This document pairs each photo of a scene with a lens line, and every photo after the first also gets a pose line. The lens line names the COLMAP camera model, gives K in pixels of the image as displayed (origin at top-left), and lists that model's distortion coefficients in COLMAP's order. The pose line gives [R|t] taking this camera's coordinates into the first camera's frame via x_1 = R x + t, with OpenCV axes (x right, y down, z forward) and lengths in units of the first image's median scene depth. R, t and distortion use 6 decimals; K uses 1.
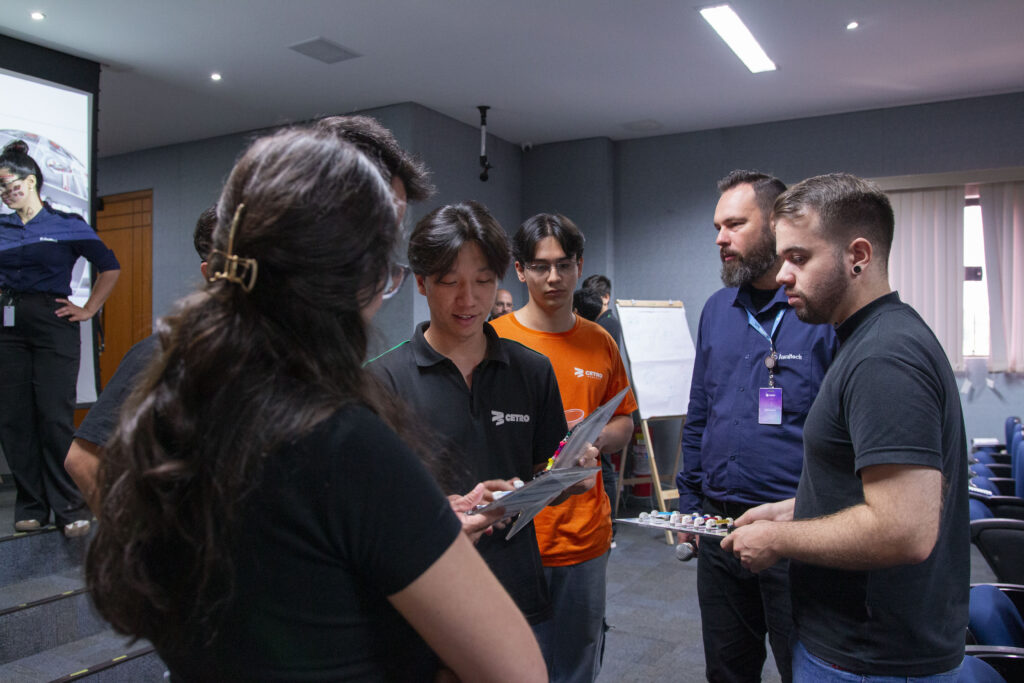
lens RADIAL K [[884.3, 0, 512.0], [0, 884.3, 341.5], [0, 0, 1]] dist [-0.047679, -0.001137]
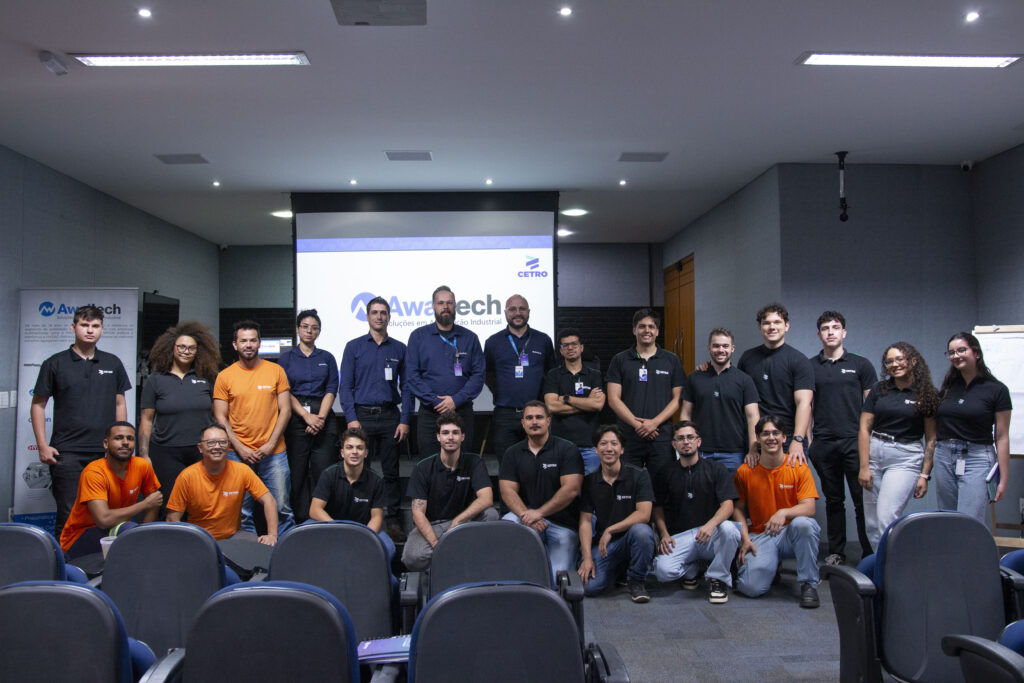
lens RADIAL K [[884.3, 0, 512.0], [0, 884.3, 341.5], [0, 0, 1]] dist [-0.047679, -0.001137]
pose [[0.501261, -0.020429, -0.865055, 0.696593], [0.000889, 0.999733, -0.023094, -0.009494], [0.865296, 0.010807, 0.501145, 0.110870]]
